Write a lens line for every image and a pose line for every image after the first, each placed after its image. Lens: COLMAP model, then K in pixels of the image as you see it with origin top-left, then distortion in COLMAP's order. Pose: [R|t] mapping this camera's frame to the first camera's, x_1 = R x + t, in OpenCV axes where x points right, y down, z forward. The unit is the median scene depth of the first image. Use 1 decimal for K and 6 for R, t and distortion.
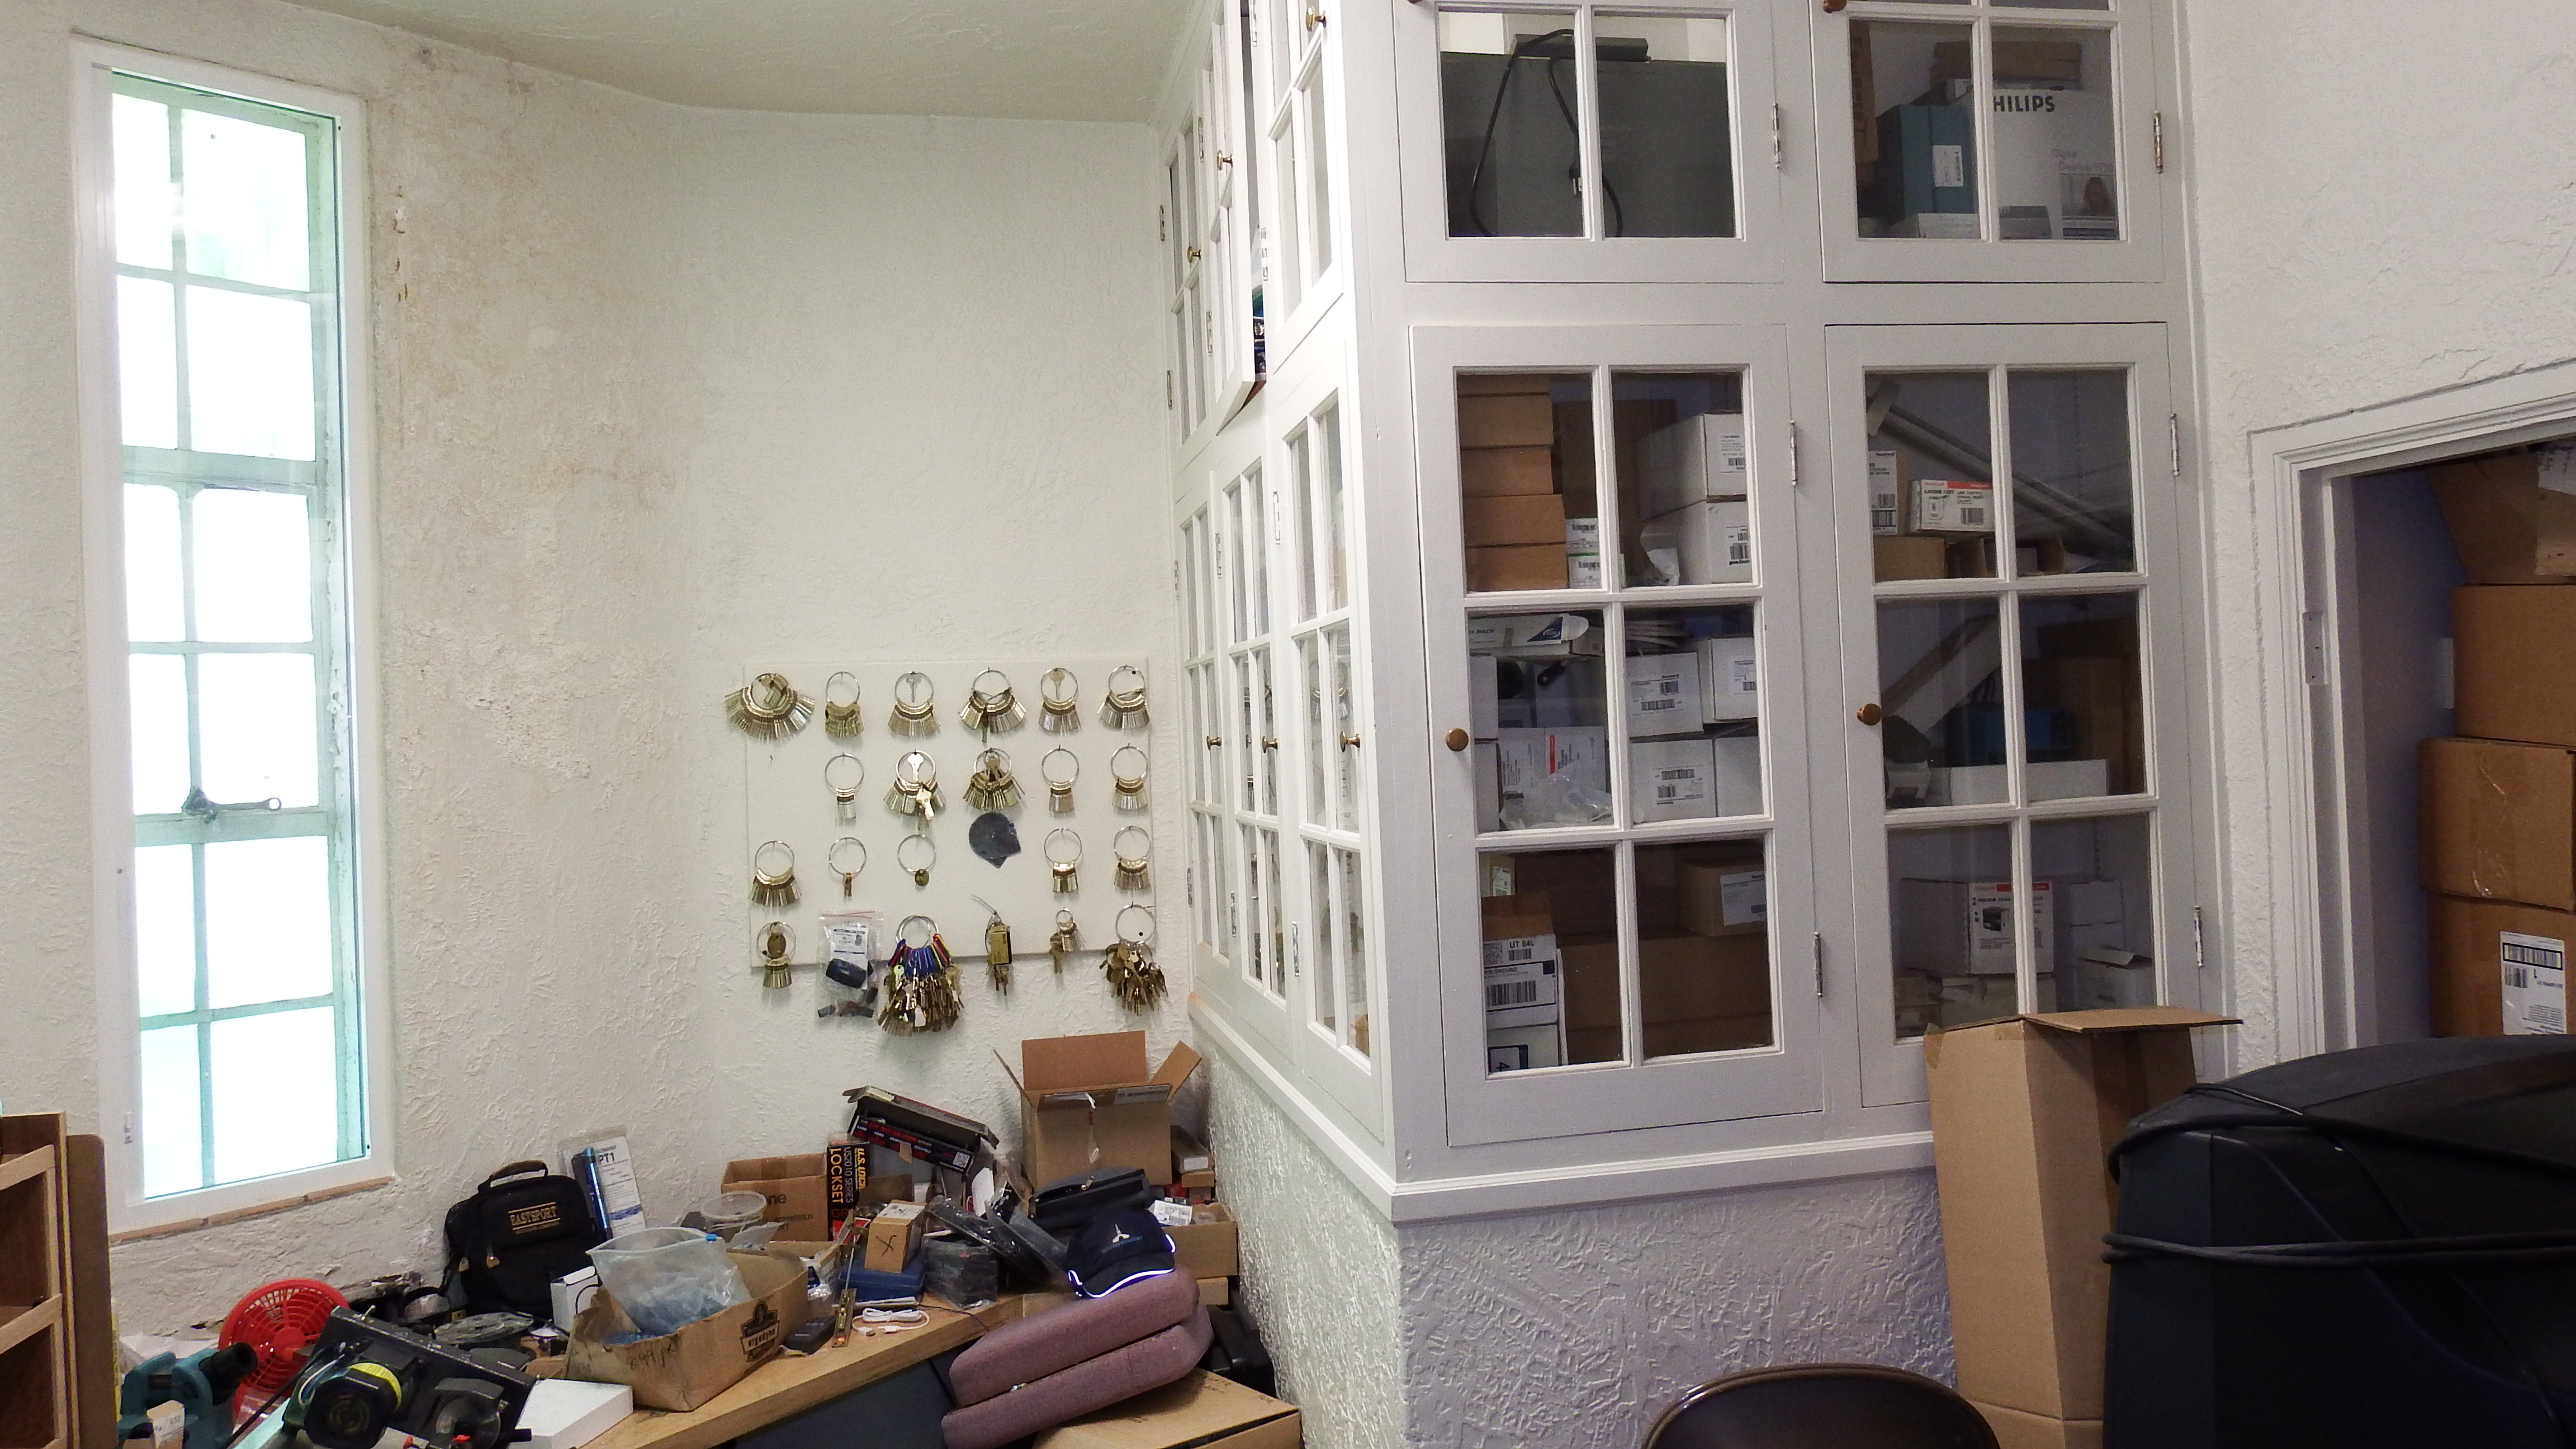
lens RADIAL K [[1896.5, 0, 1291.5], [0, 1896.5, 745.2], [0, 0, 1]] dist [-0.059366, 0.007594]
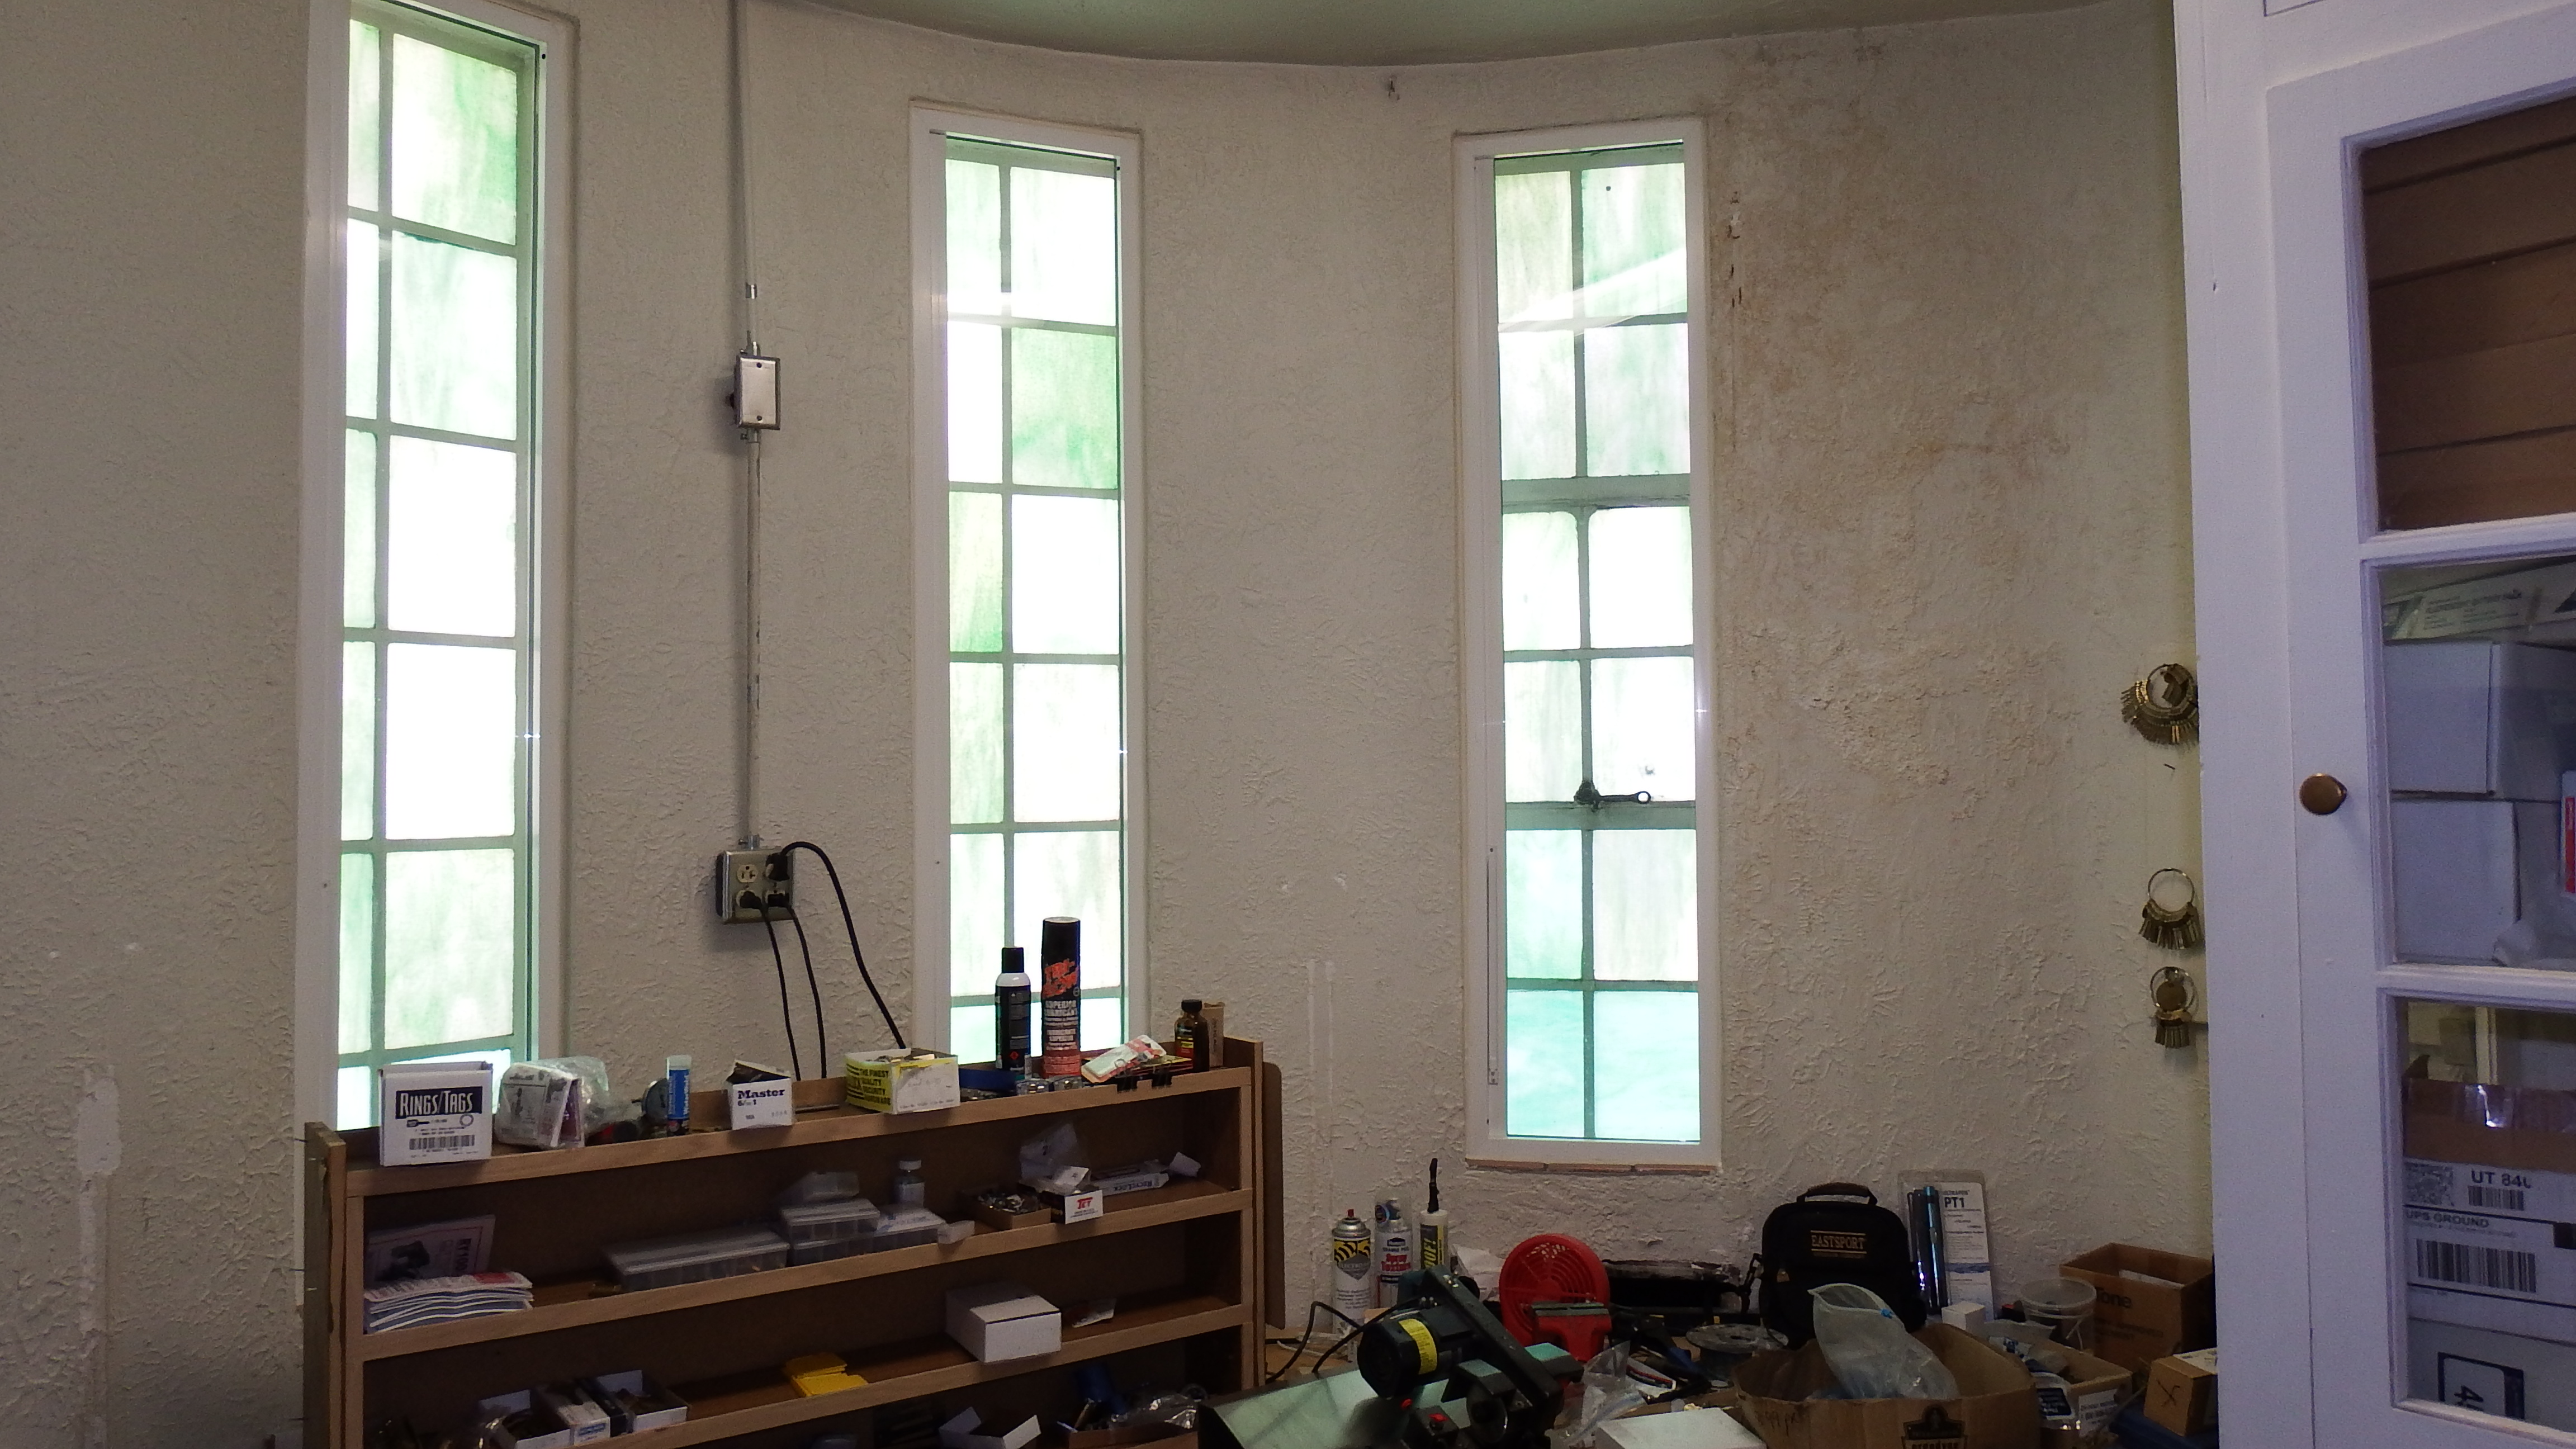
lens RADIAL K [[1872.8, 0, 1288.0], [0, 1872.8, 724.5], [0, 0, 1]] dist [-0.037148, -0.005322]
pose [[0.411880, 0.013959, -0.911131, 0.344051], [-0.008720, 0.999897, 0.011377, -0.020377], [0.911196, 0.003259, 0.411960, 0.359738]]
